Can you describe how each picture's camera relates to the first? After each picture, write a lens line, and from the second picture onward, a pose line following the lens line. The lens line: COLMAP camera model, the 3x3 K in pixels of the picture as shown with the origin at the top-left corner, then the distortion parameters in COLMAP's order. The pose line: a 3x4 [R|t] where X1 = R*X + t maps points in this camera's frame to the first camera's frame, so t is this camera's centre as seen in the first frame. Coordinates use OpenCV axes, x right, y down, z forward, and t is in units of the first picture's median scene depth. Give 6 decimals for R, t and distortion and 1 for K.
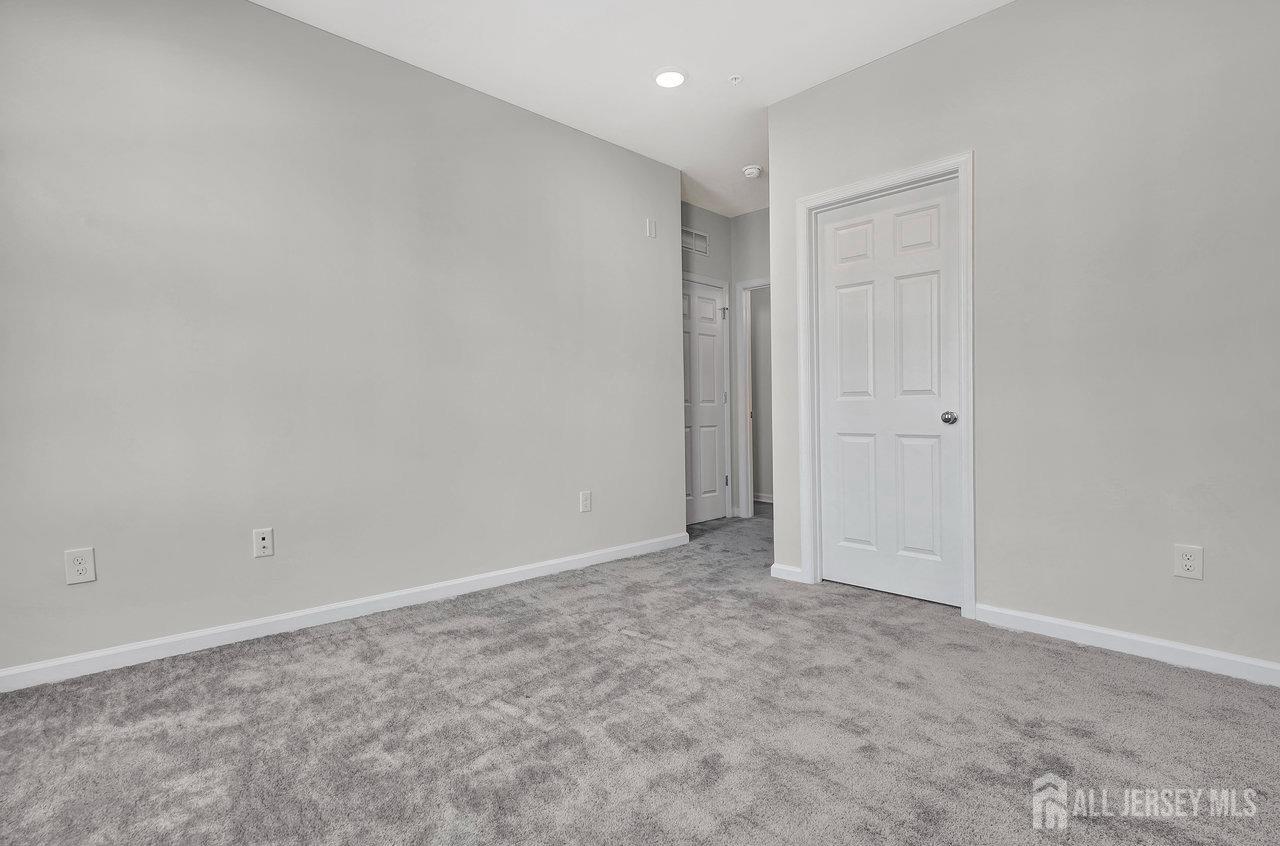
lens RADIAL K [[660.8, 0, 639.0], [0, 660.8, 441.5], [0, 0, 1]] dist [0.000554, 0.000043]
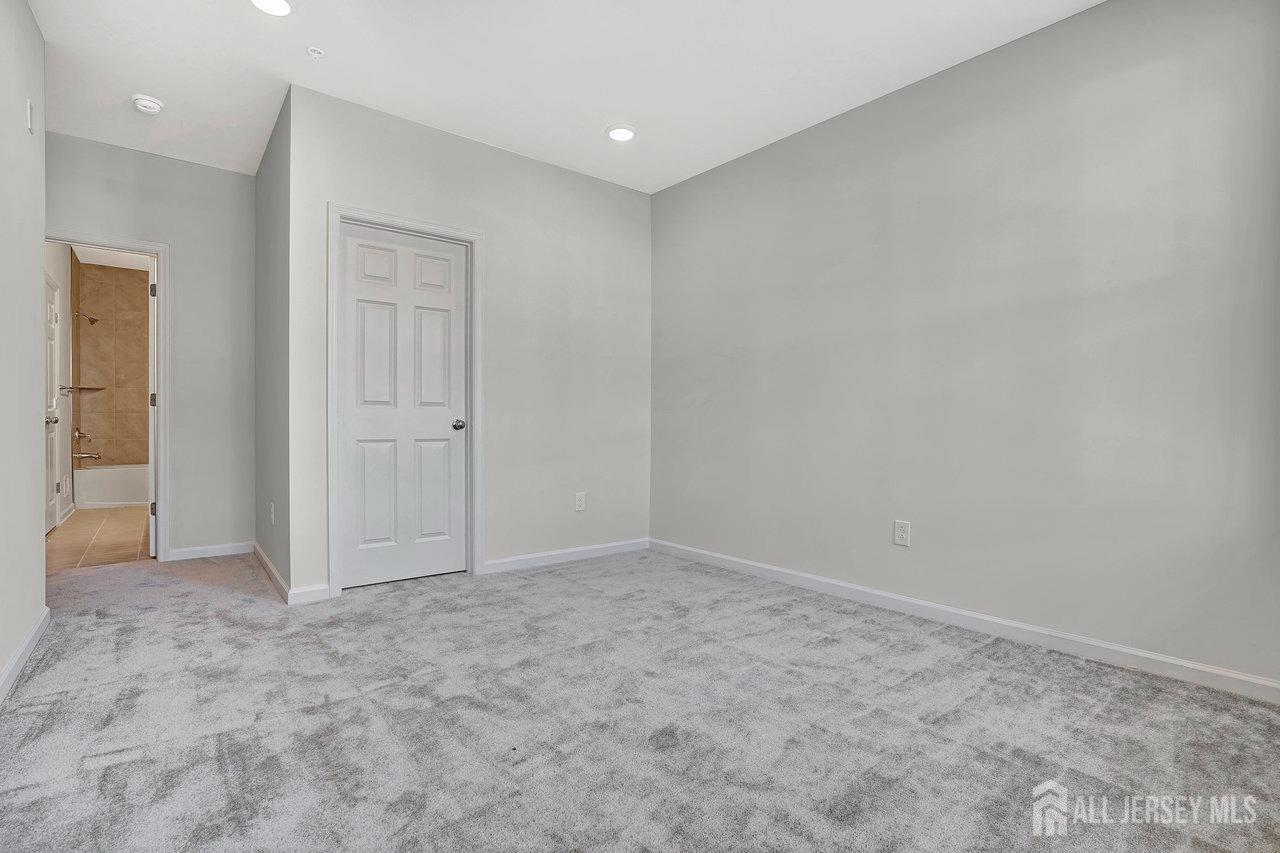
lens RADIAL K [[595.8, 0, 640.0], [0, 595.8, 426.5], [0, 0, 1]] dist [-0.000806, 0.000021]
pose [[0.051280, -0.005497, 0.998669, -0.624556], [0.035591, 0.999360, 0.003673, -0.021973], [-0.998050, 0.035355, 0.051443, 0.521453]]
